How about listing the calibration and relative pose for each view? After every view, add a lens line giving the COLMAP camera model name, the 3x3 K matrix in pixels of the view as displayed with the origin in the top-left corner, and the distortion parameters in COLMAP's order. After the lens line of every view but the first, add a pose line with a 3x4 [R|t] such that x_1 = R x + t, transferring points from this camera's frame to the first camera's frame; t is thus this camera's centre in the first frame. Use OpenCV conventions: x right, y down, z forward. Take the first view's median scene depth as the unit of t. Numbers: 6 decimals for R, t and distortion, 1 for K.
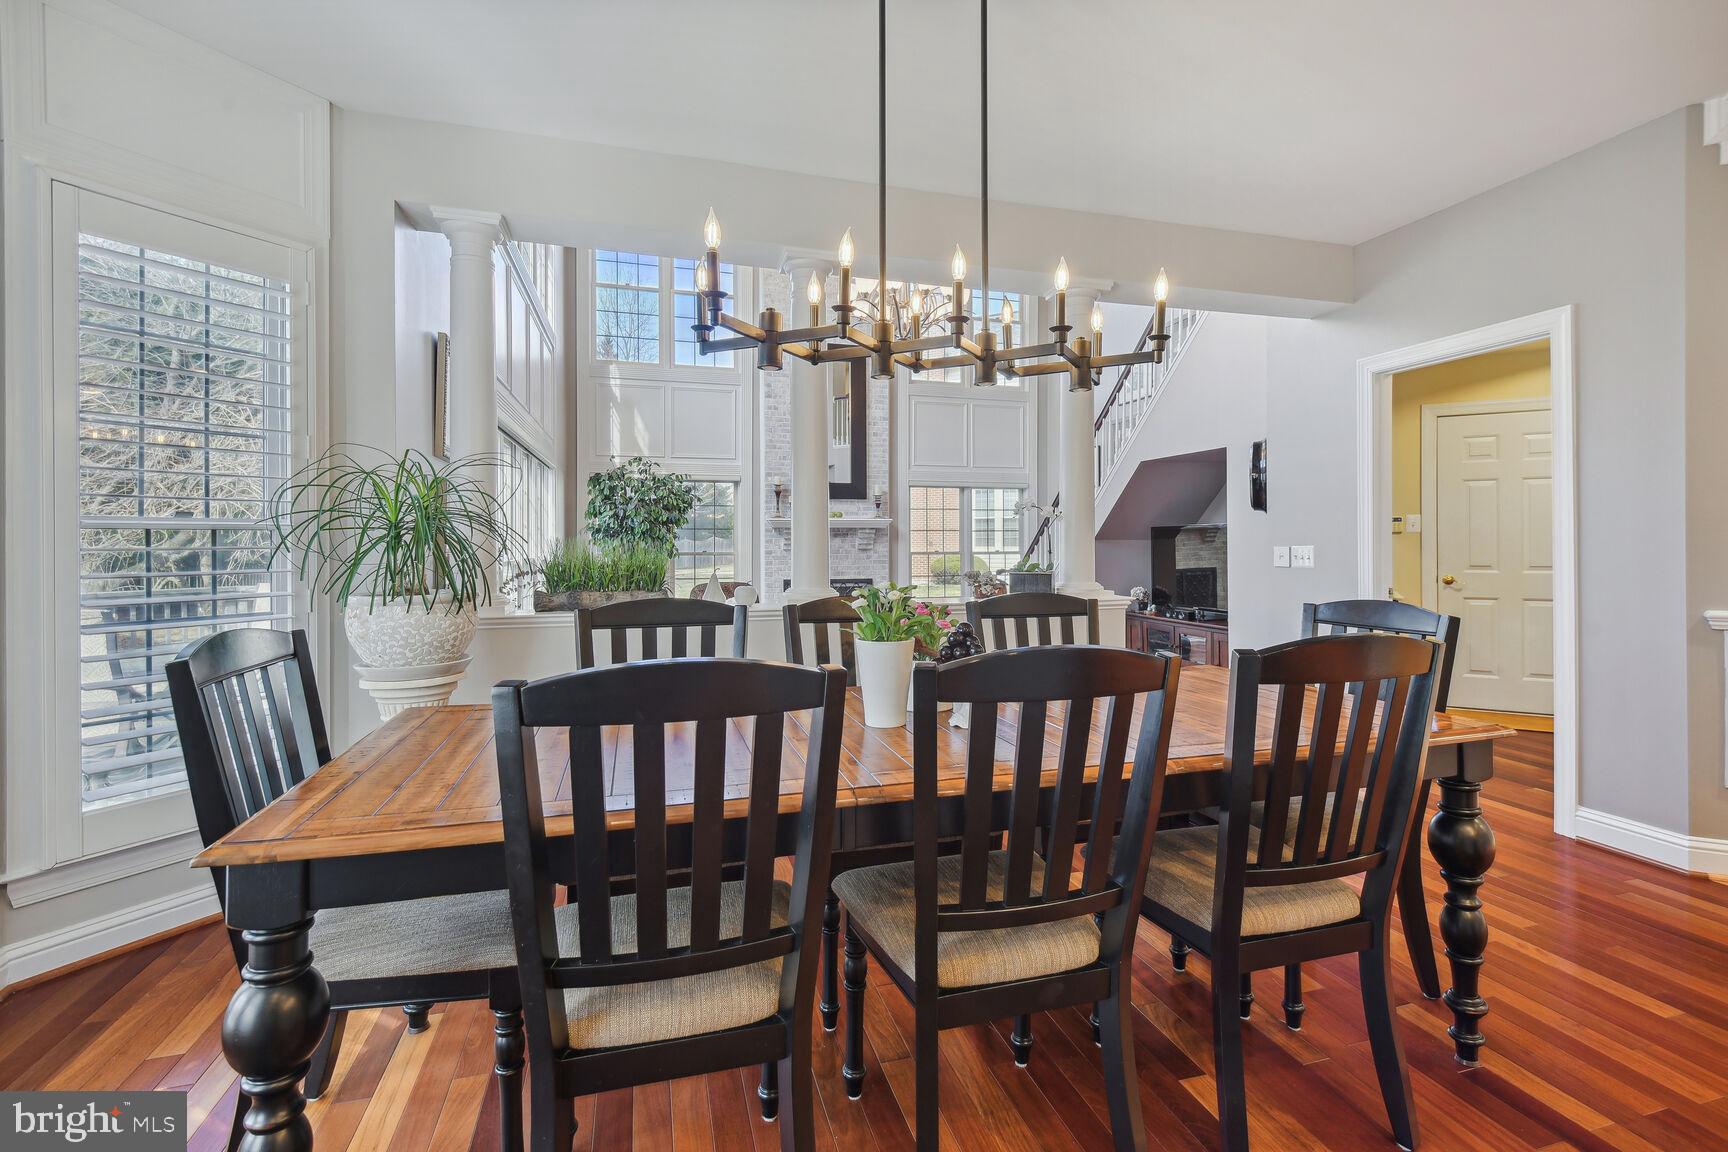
lens RADIAL K [[780.9, 0, 871.1], [0, 780.9, 554.1], [0, 0, 1]] dist [0.000840, -0.000022]
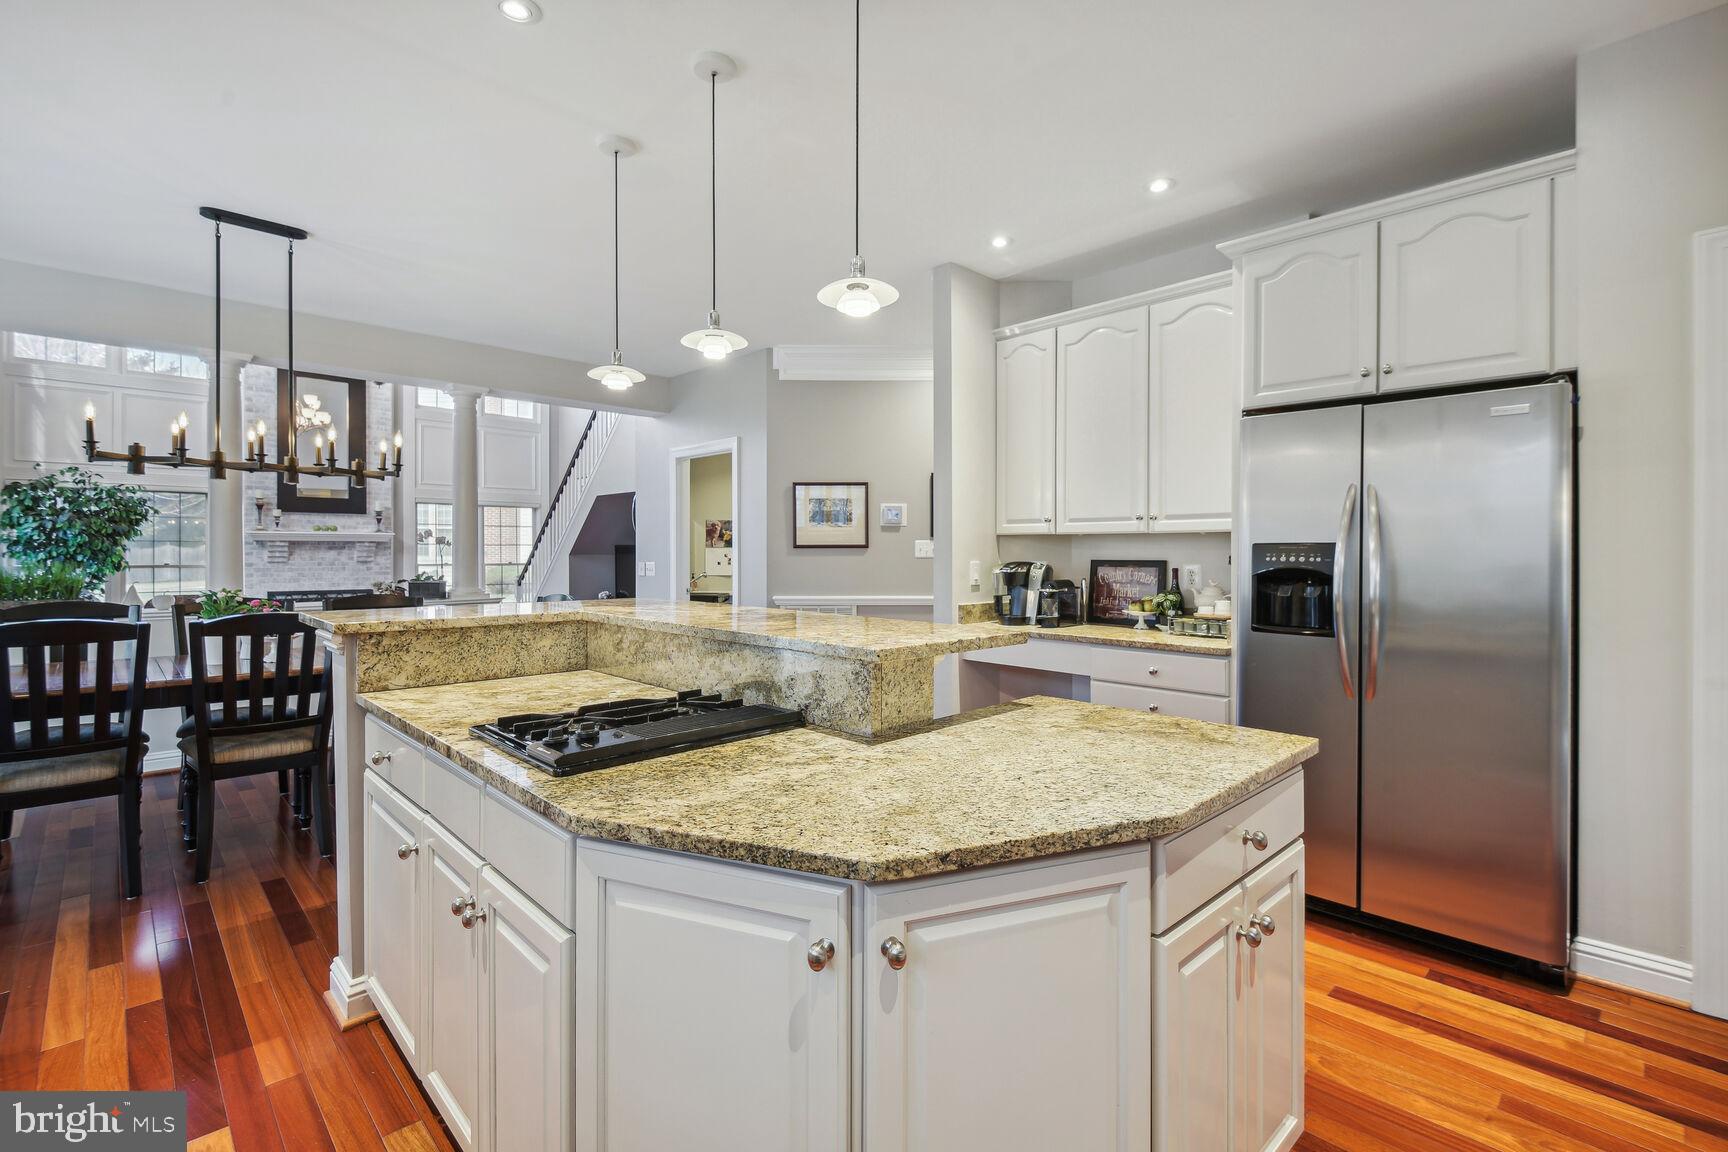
lens RADIAL K [[776.6, 0, 866.4], [0, 776.6, 563.3], [0, 0, 1]] dist [-0.004344, -0.001204]
pose [[0.879753, 0.000997, 0.475430, 0.114038], [-0.002010, 0.999997, 0.001622, -0.008029], [-0.475427, -0.002383, 0.879752, -0.315386]]
